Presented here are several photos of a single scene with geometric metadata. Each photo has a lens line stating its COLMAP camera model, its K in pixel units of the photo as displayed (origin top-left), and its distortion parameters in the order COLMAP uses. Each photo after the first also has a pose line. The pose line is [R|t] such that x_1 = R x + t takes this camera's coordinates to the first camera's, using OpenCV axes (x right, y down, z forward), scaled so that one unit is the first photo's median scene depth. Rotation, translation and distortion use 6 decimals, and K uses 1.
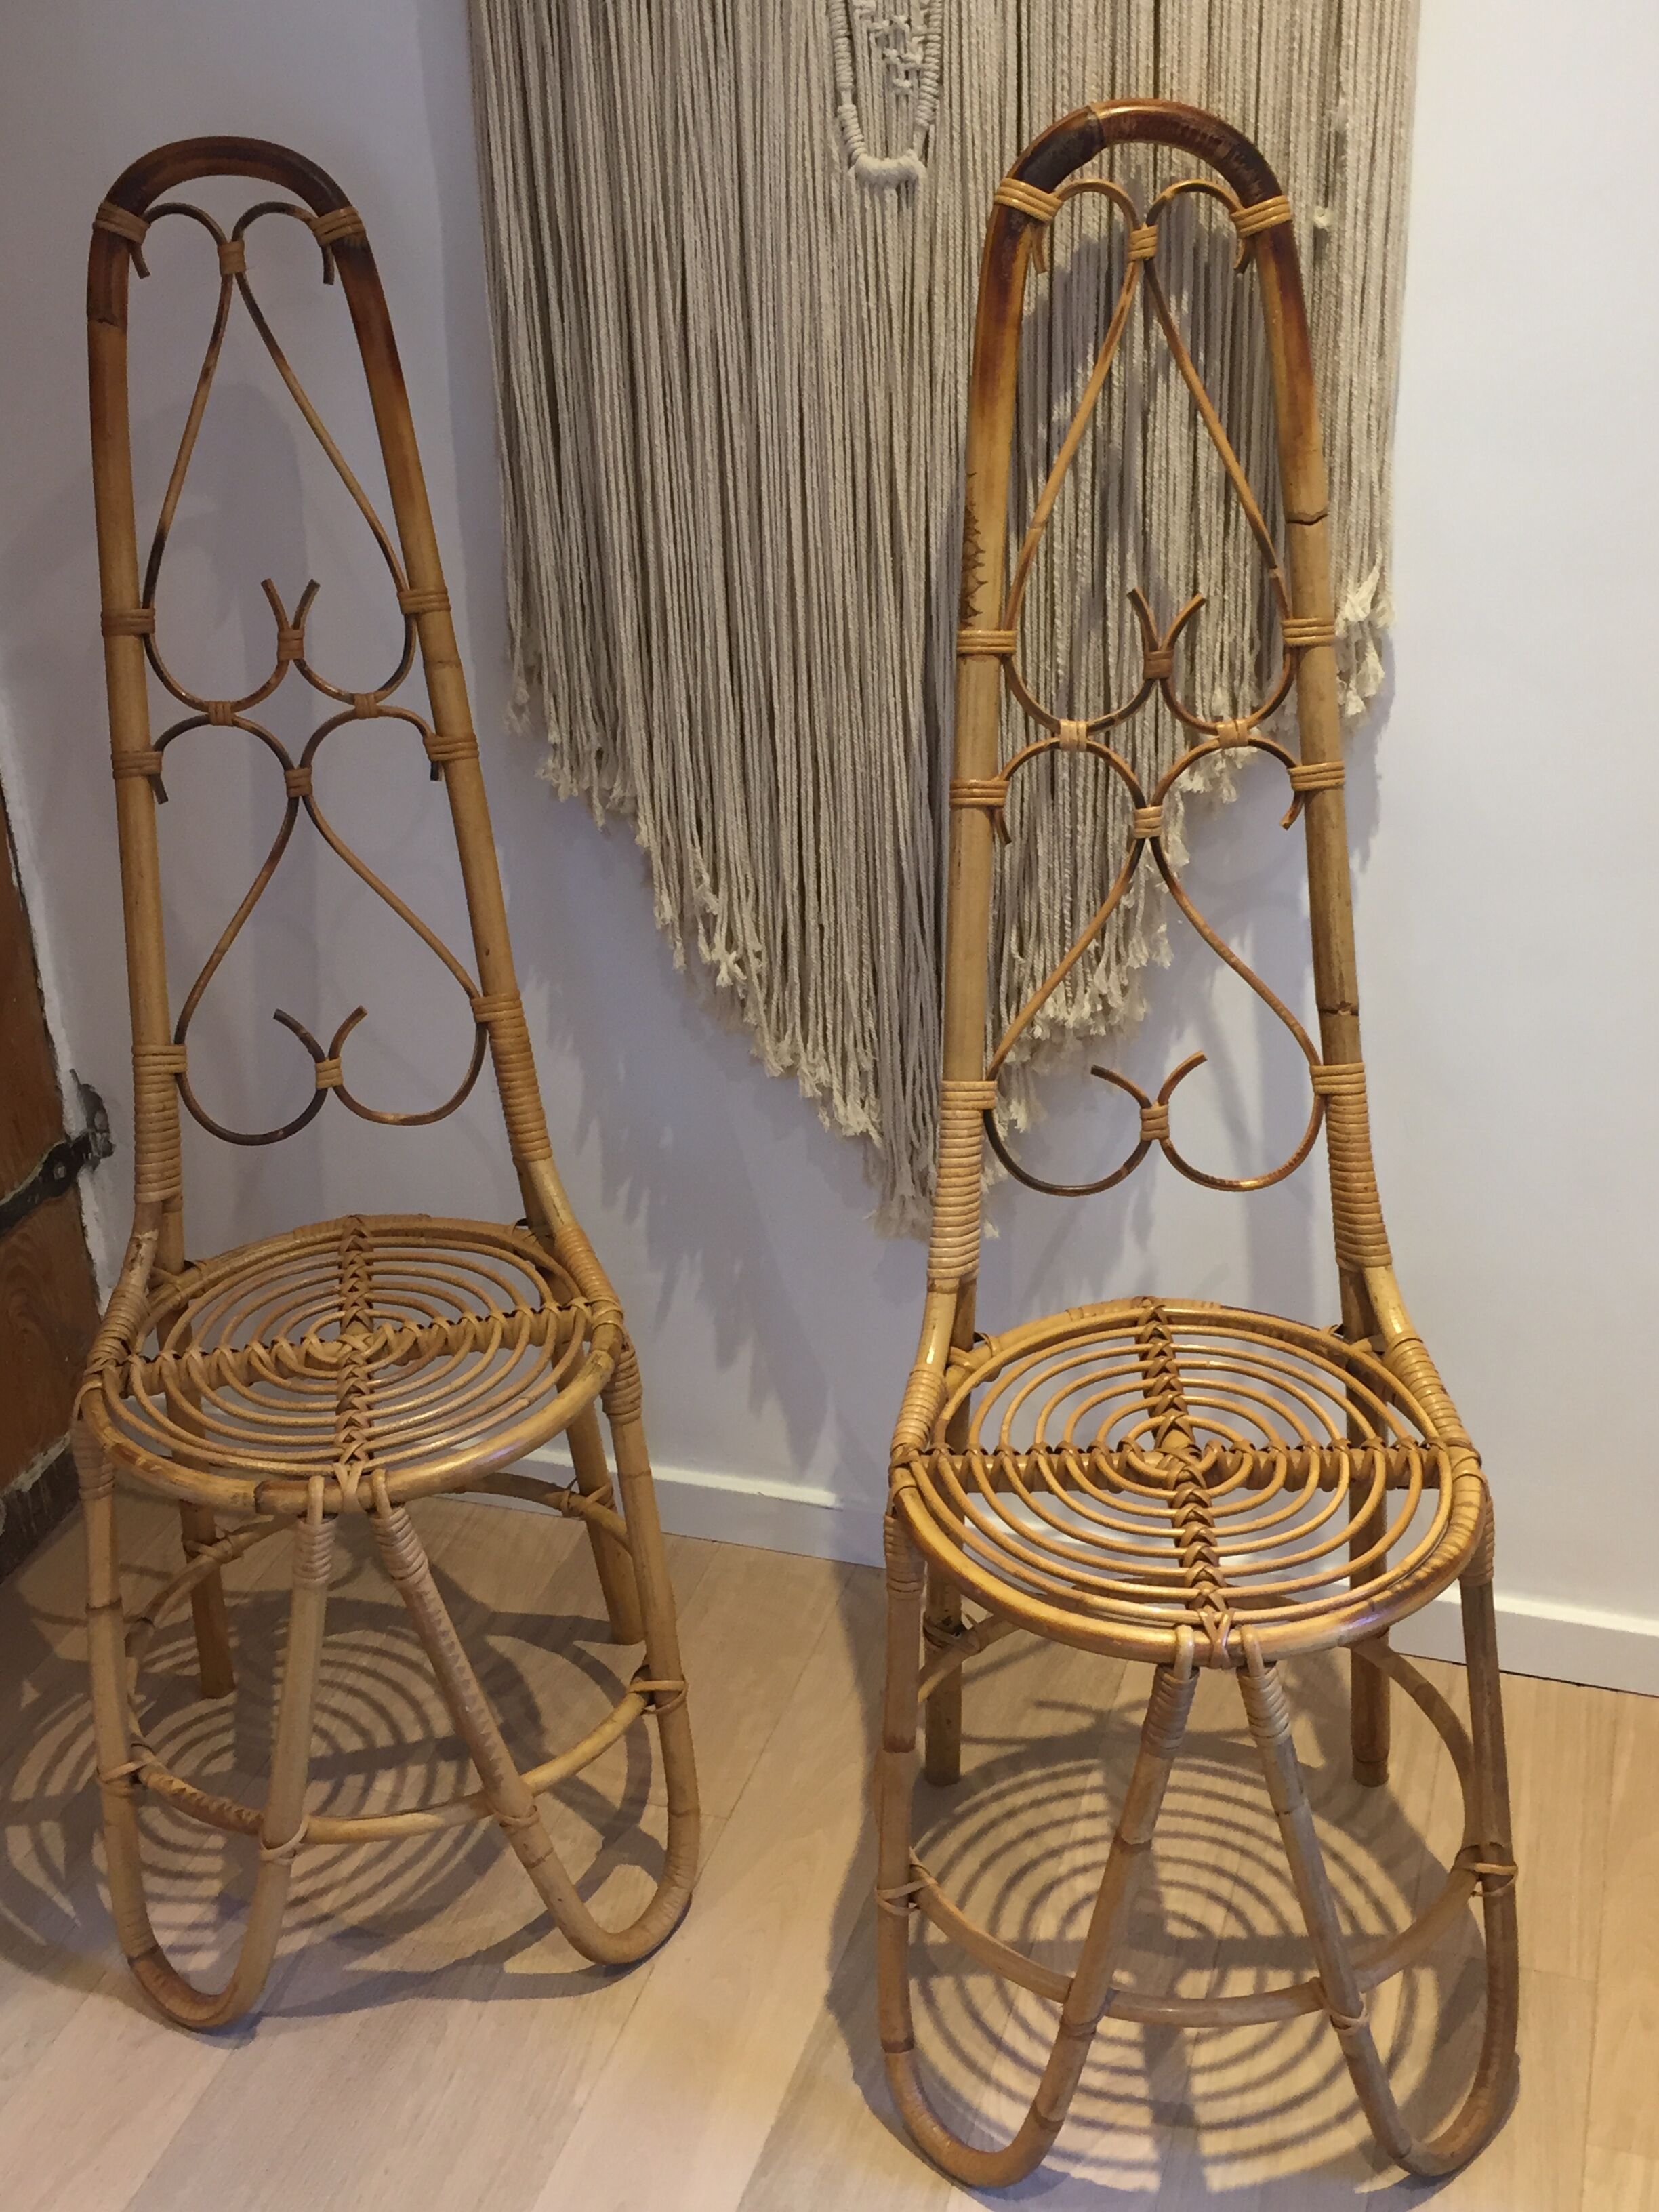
lens RADIAL K [[2607.2, 0, 829.5], [0, 2607.2, 1106.0], [0, 0, 1]] dist [0.090060, -0.061701]
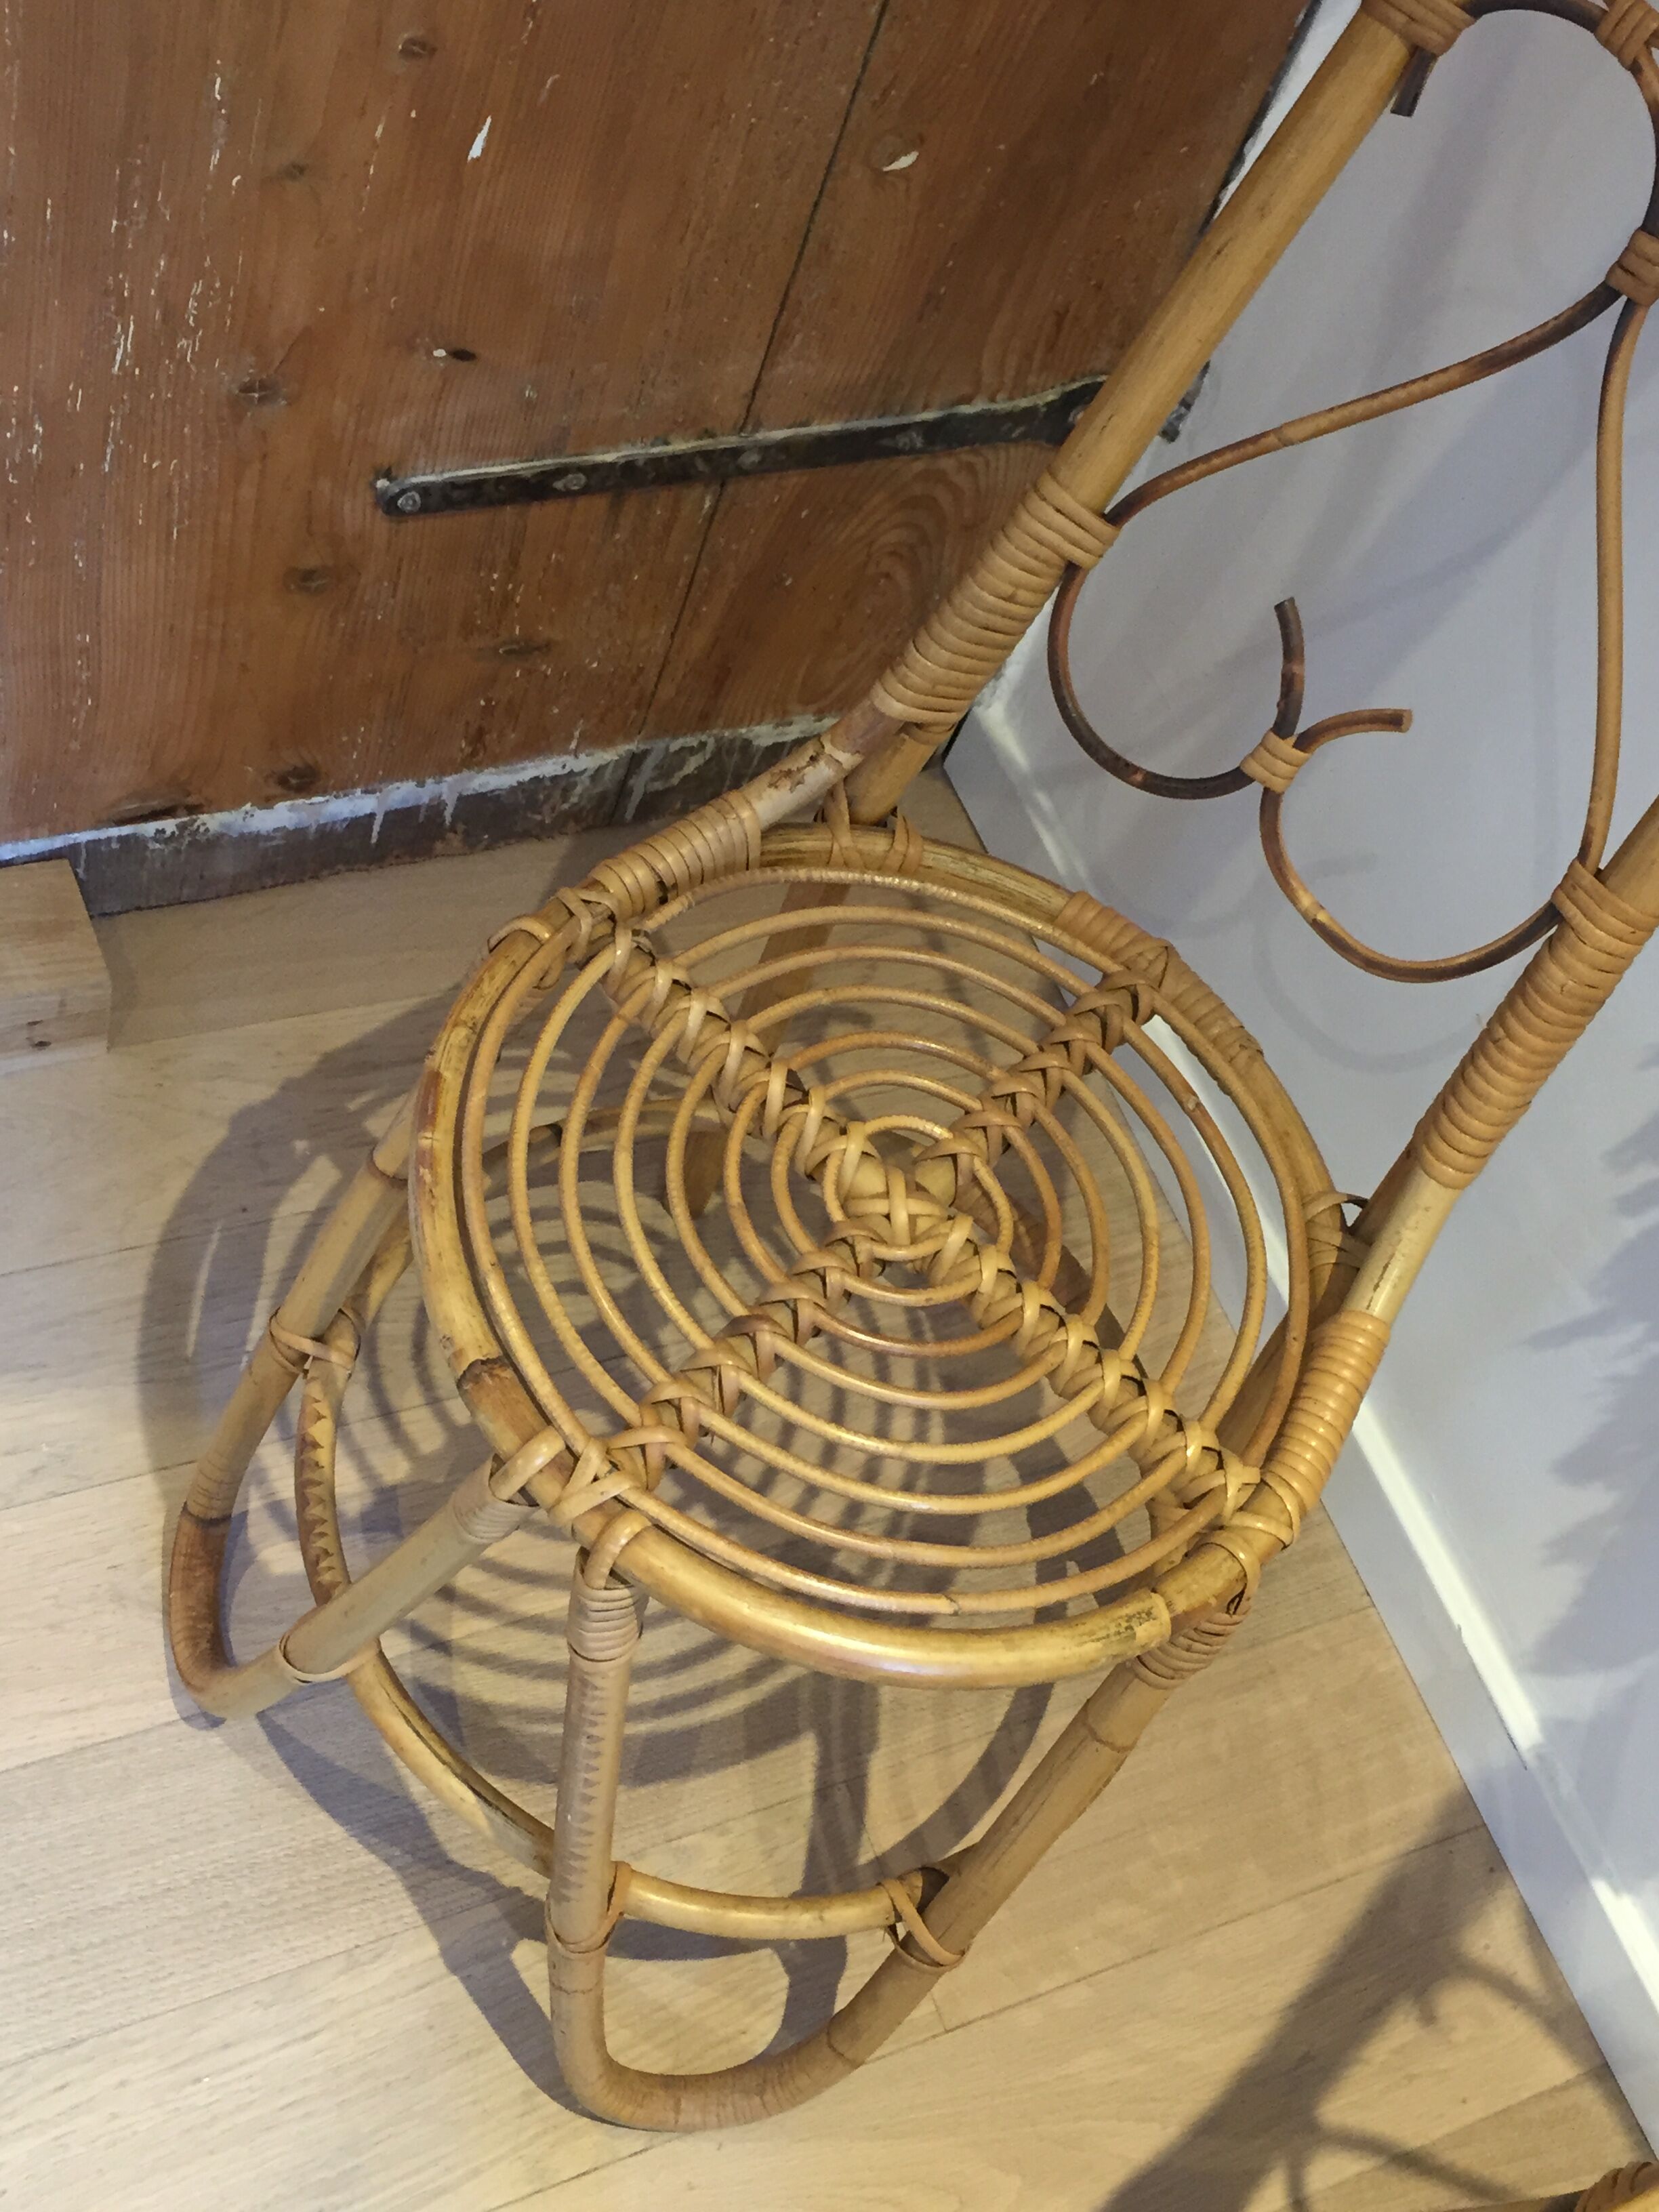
lens RADIAL K [[2607.2, 0, 829.5], [0, 2607.2, 1106.0], [0, 0, 1]] dist [0.090060, -0.061701]
pose [[0.620477, 0.746719, -0.239623, -0.080755], [-0.586893, 0.644808, 0.489672, -0.184115], [0.520158, -0.163197, 0.838333, 0.568927]]
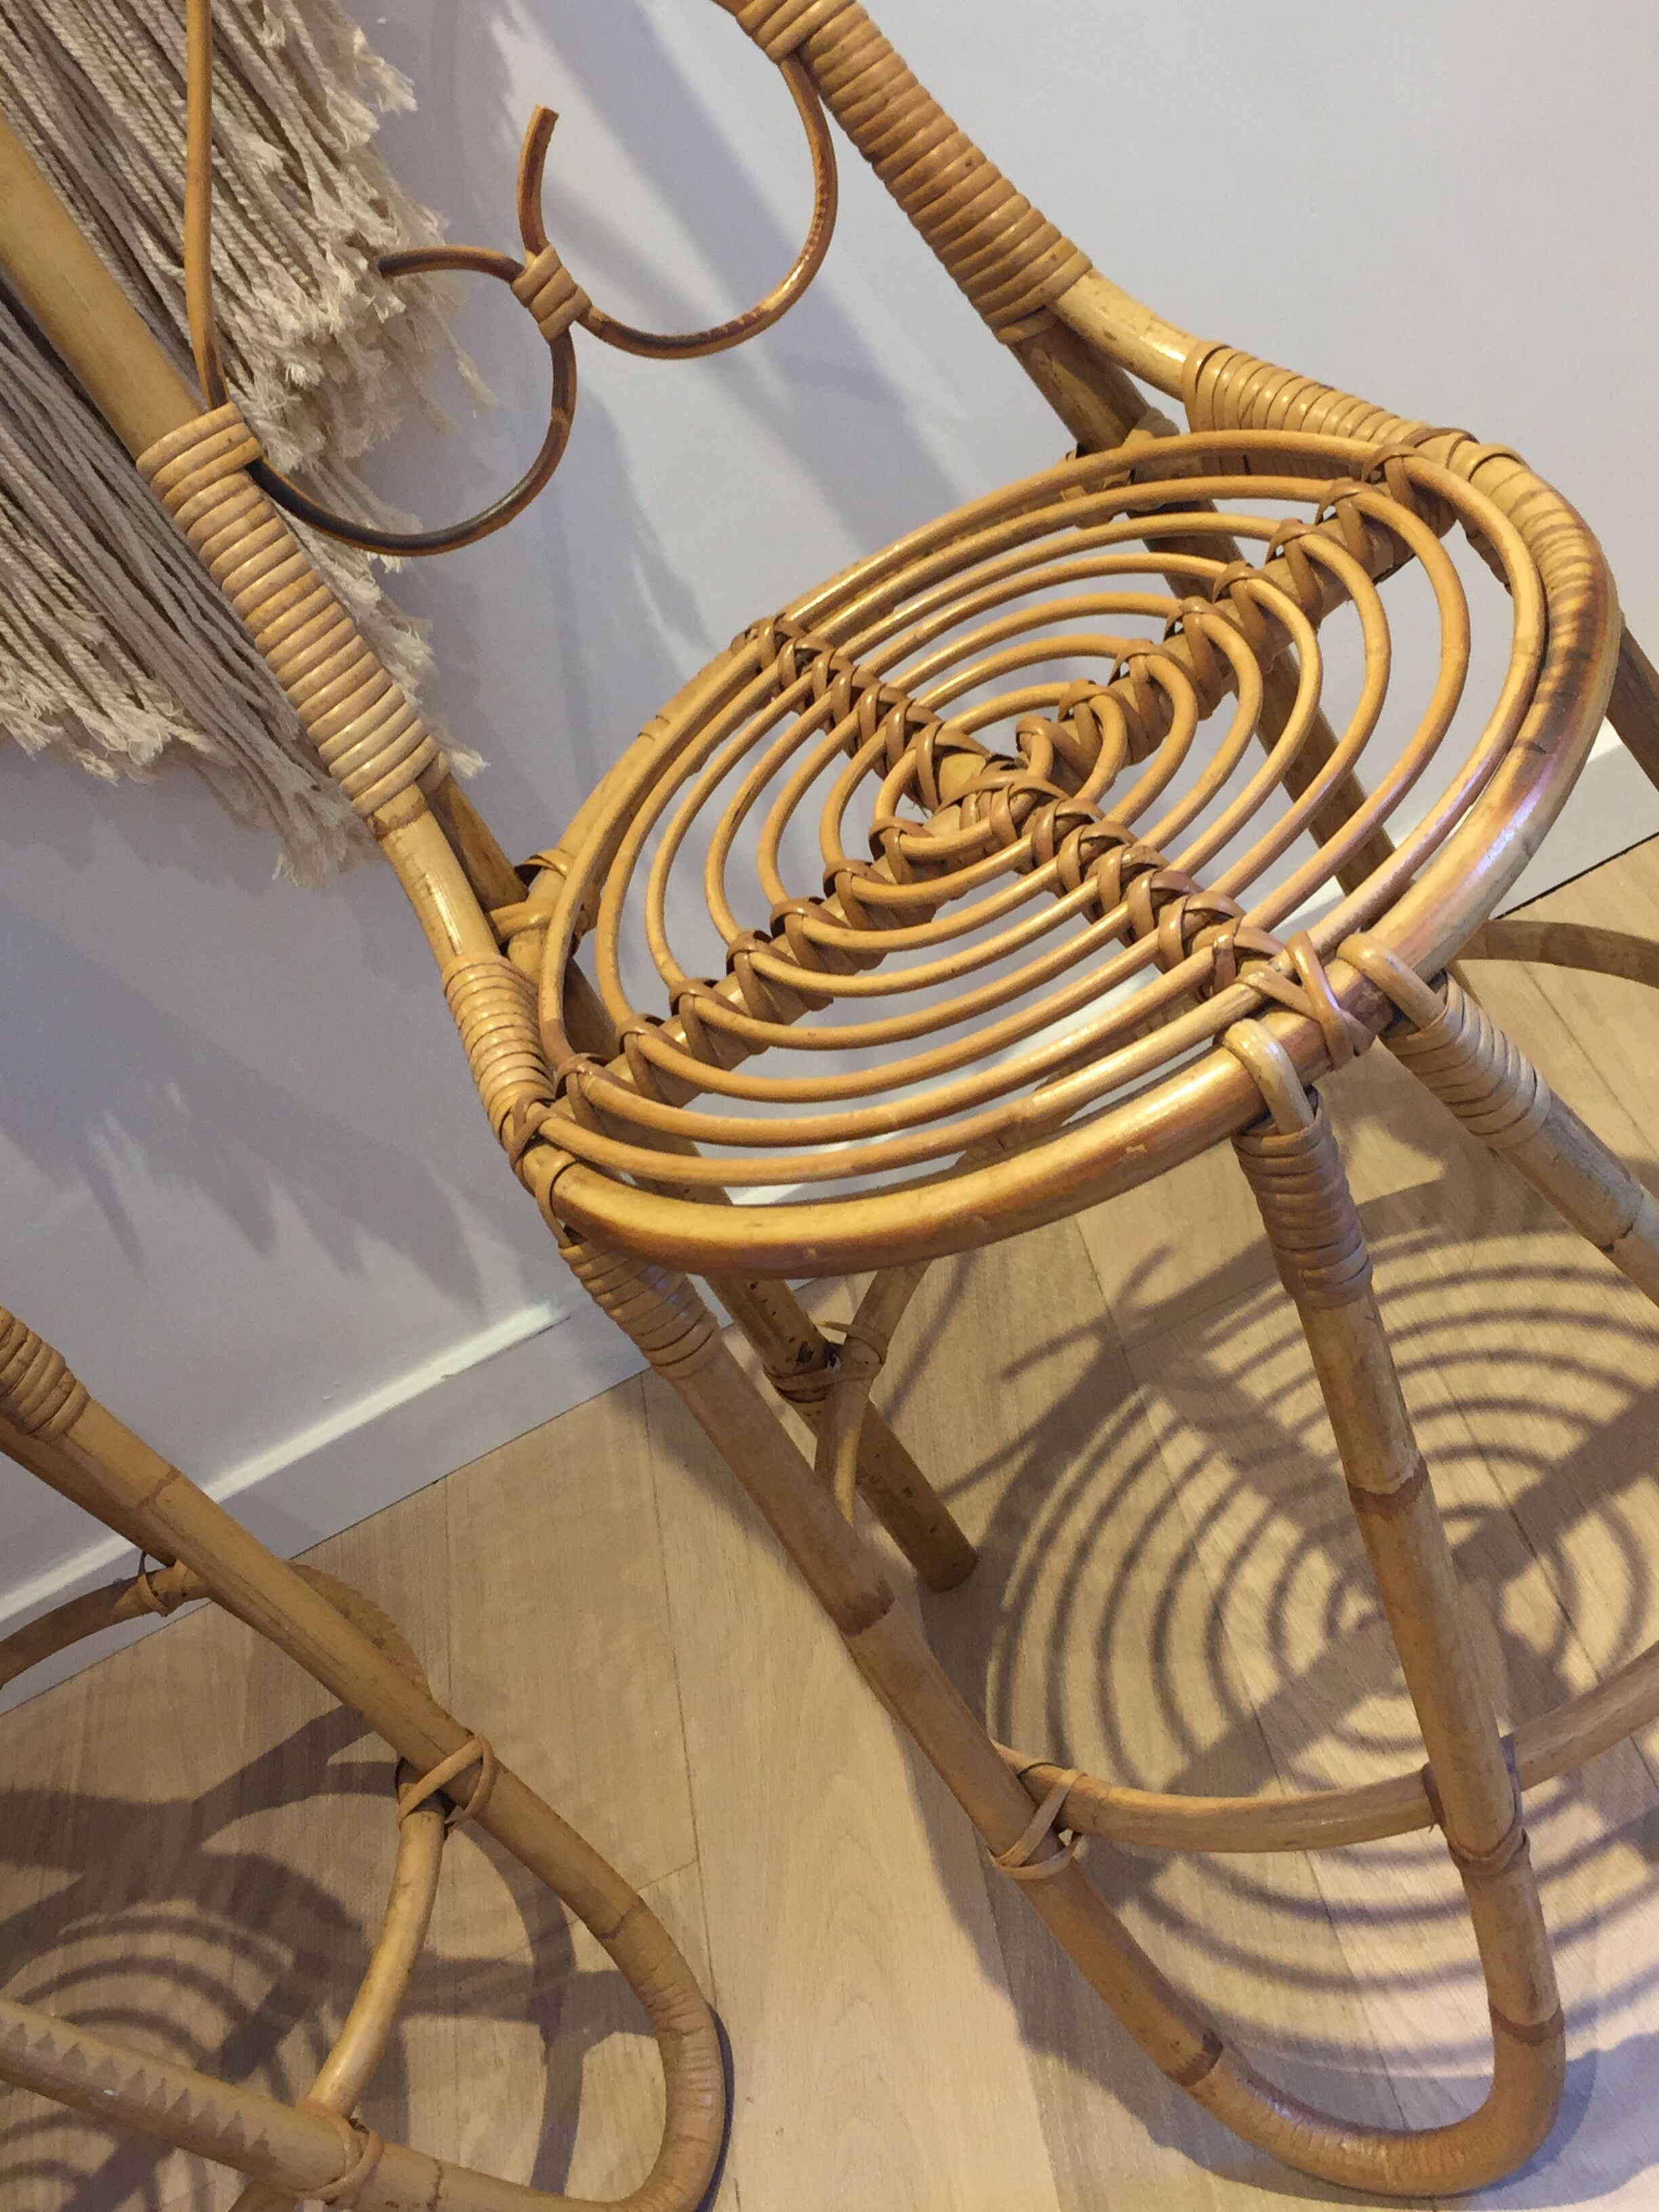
lens RADIAL K [[2607.2, 0, 829.5], [0, 2607.2, 1106.0], [0, 0, 1]] dist [0.090060, -0.061701]
pose [[0.799952, -0.590810, 0.104982, 0.024318], [0.580302, 0.806205, 0.115255, 0.102527], [-0.152731, -0.031277, 0.987773, 0.496831]]
